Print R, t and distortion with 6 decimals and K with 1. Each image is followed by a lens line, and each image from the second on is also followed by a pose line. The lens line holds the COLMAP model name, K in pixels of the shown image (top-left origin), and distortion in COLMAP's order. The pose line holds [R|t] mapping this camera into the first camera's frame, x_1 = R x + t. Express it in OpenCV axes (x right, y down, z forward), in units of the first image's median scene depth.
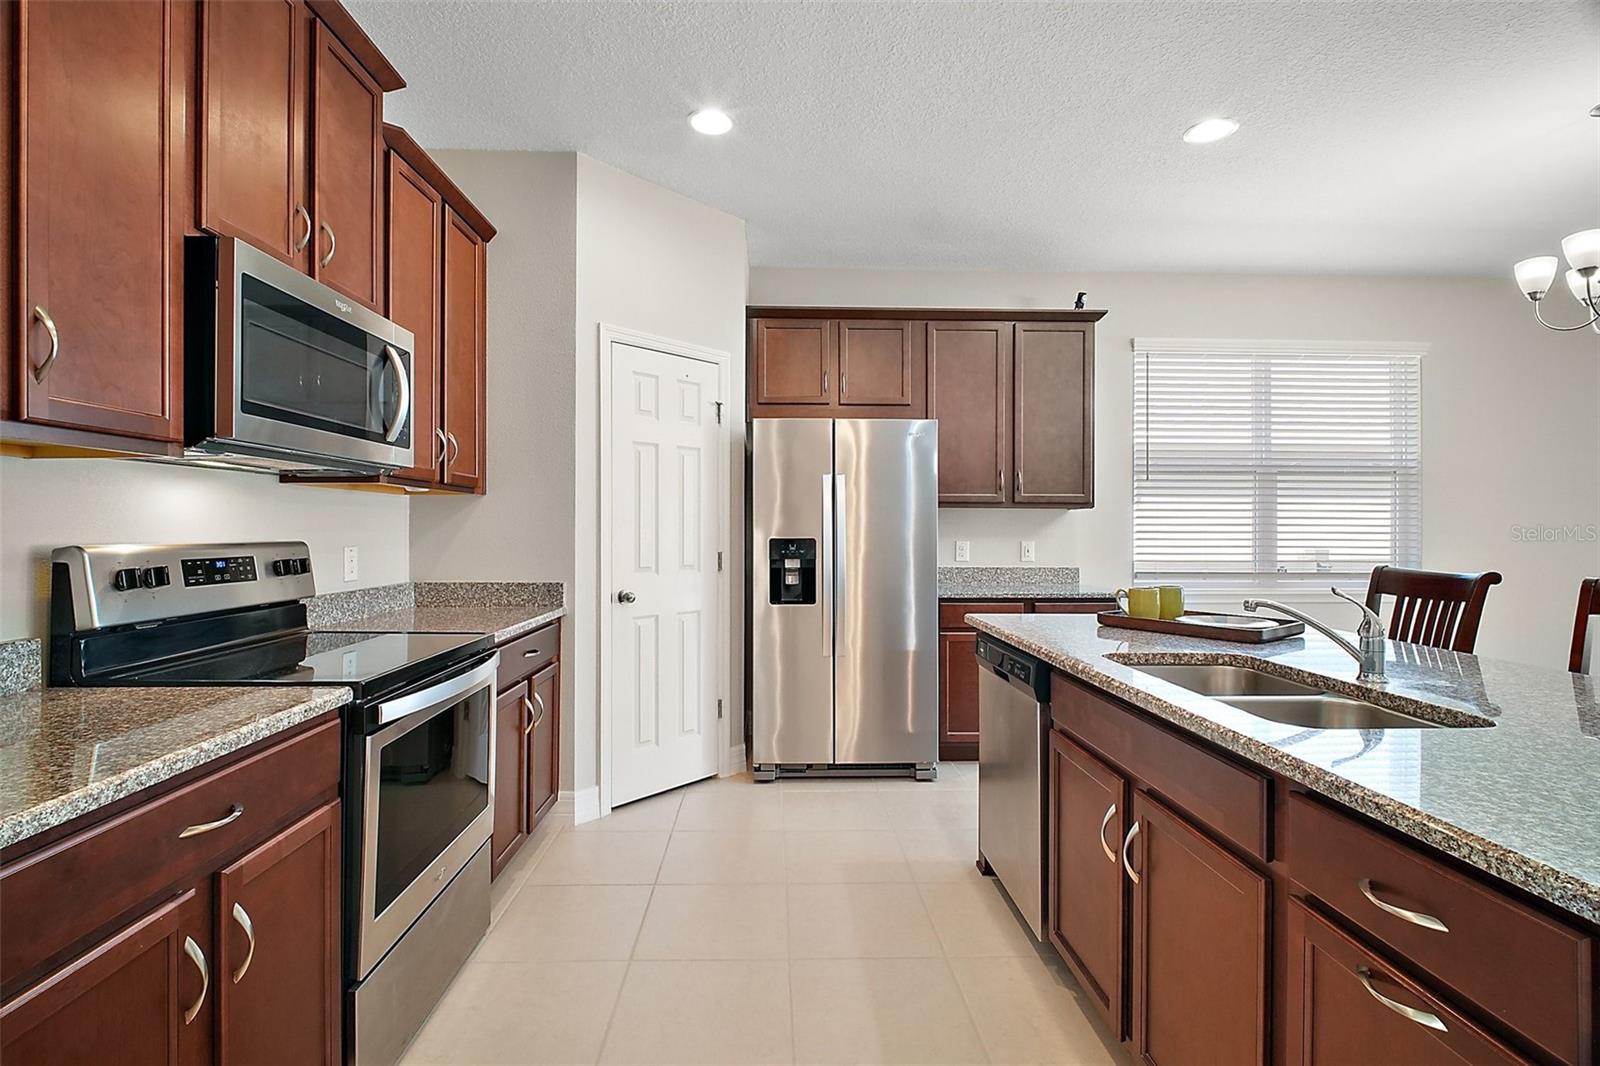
lens RADIAL K [[734.0, 0, 792.6], [0, 734.0, 523.5], [0, 0, 1]] dist [0.002524, -0.007846]
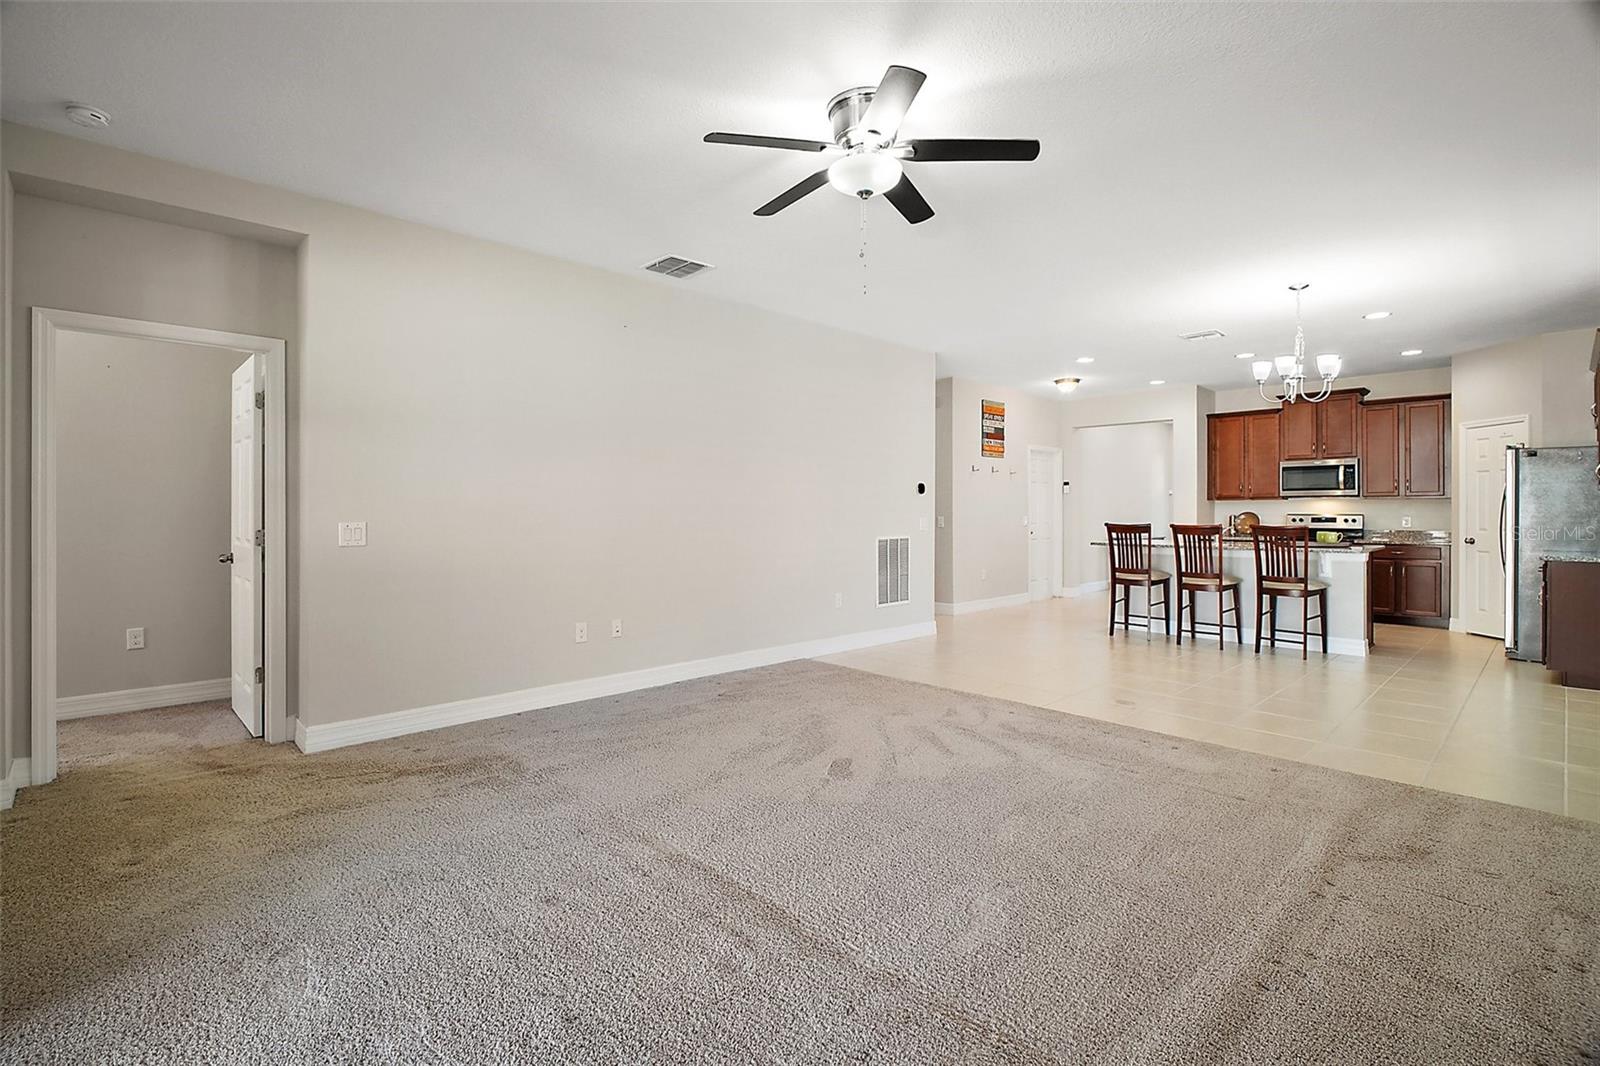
lens RADIAL K [[740.7, 0, 765.7], [0, 740.7, 512.9], [0, 0, 1]] dist [-0.016910, -0.000338]
pose [[-0.762091, -0.001076, -0.647469, 2.627631], [0.002899, 0.999983, -0.005074, 0.016918], [0.647463, -0.005745, -0.762075, 1.186346]]
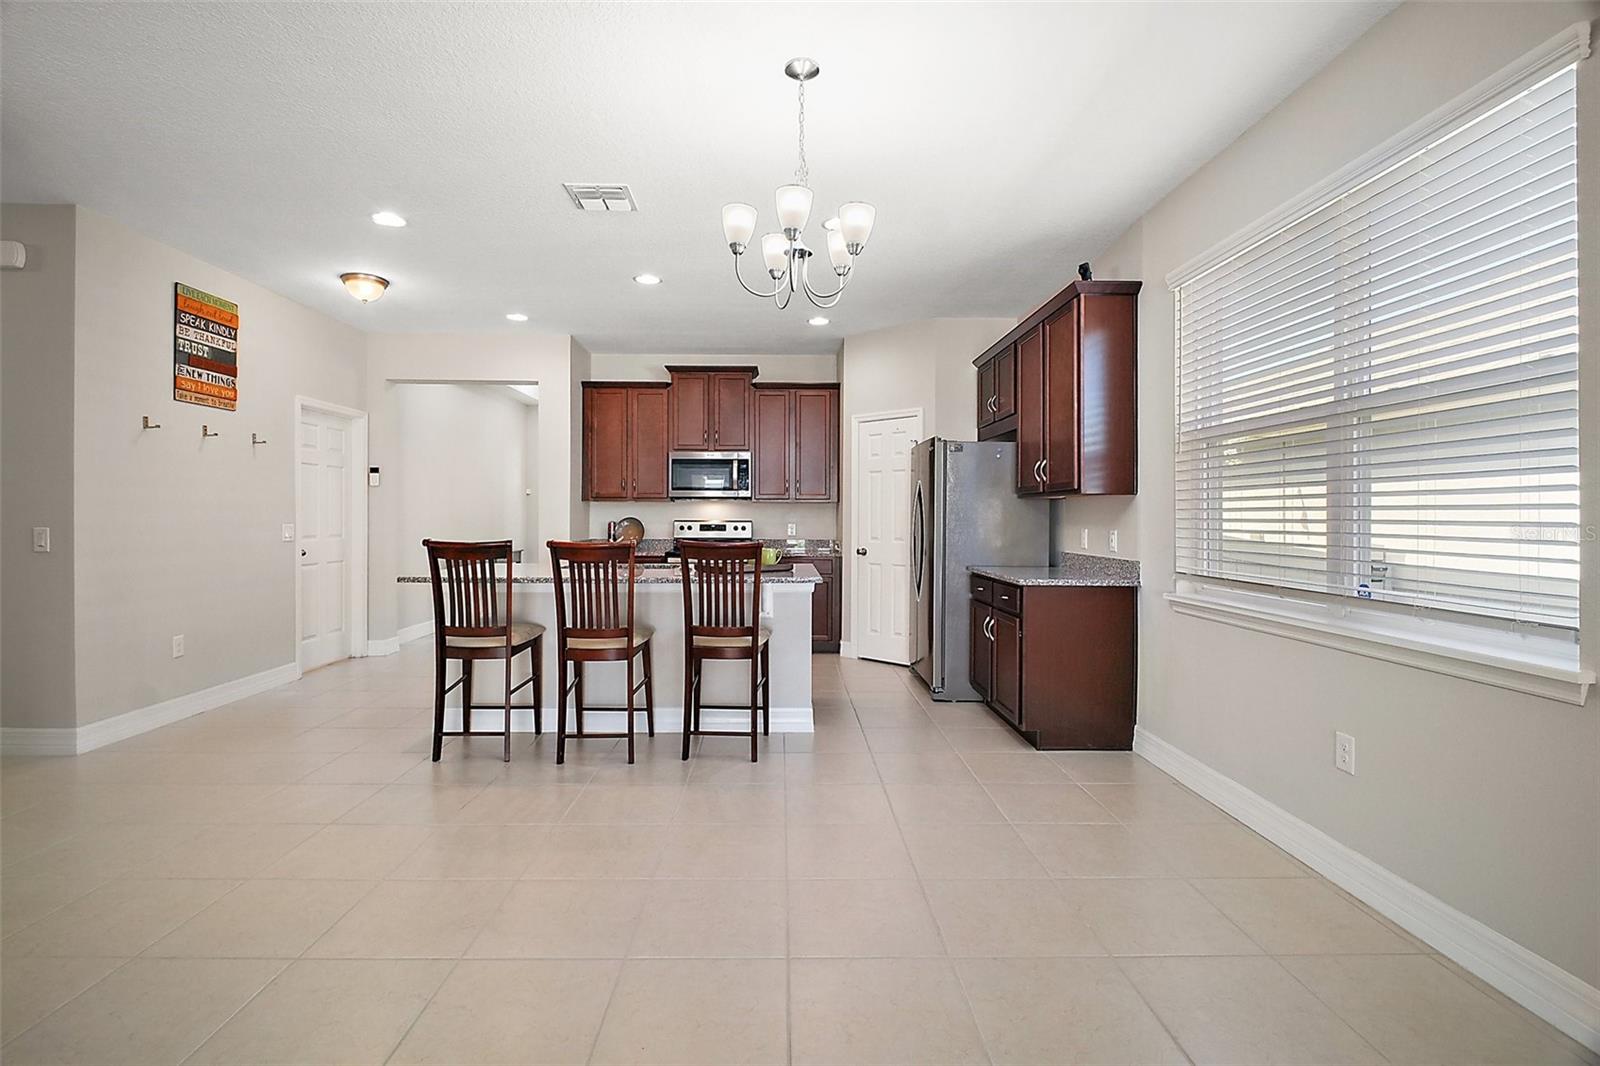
lens RADIAL K [[753.2, 0, 789.9], [0, 753.2, 515.4], [0, 0, 1]] dist [-0.000183, -0.000647]
pose [[-0.016405, -0.004133, -0.999857, 1.624590], [0.003019, 0.999987, -0.004183, 0.009501], [0.999861, -0.003087, -0.016393, 0.761323]]
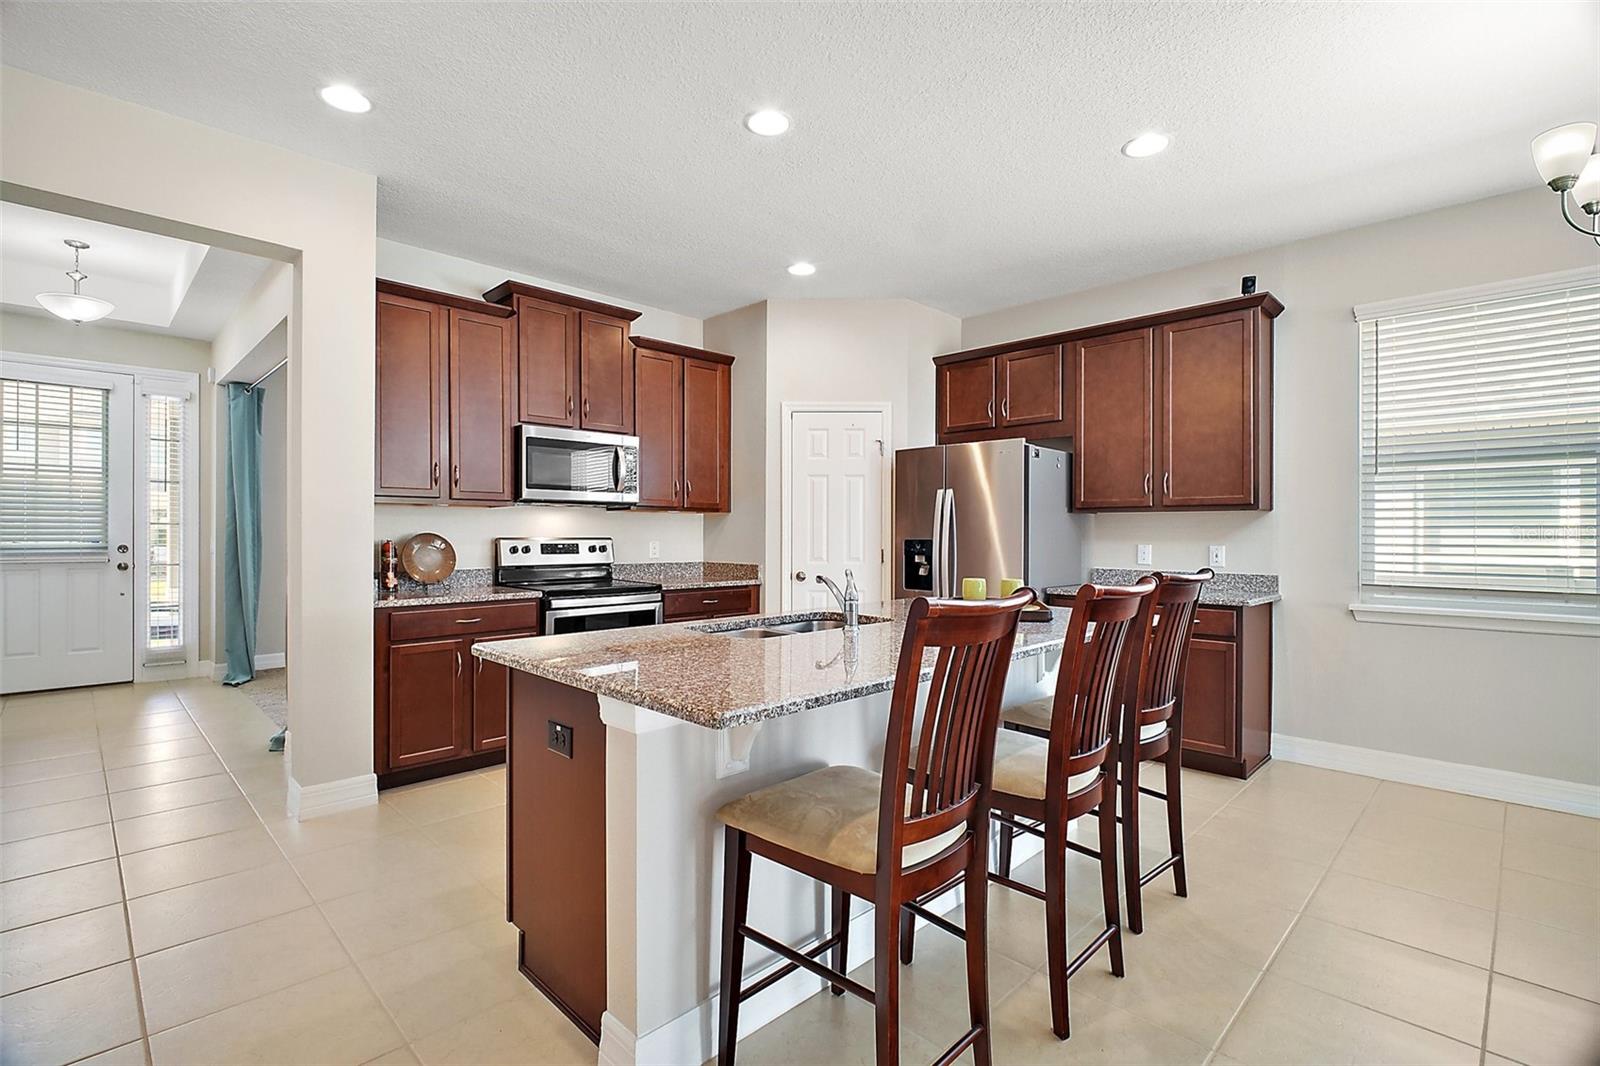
lens RADIAL K [[740.9, 0, 800.0], [0, 740.9, 533.0], [0, 0, 1]] dist [-0.003086, -0.001068]
pose [[0.682834, 0.000656, -0.730573, 0.822851], [0.003337, 0.999986, 0.004018, 0.002411], [0.730566, -0.005181, 0.682823, -0.055608]]
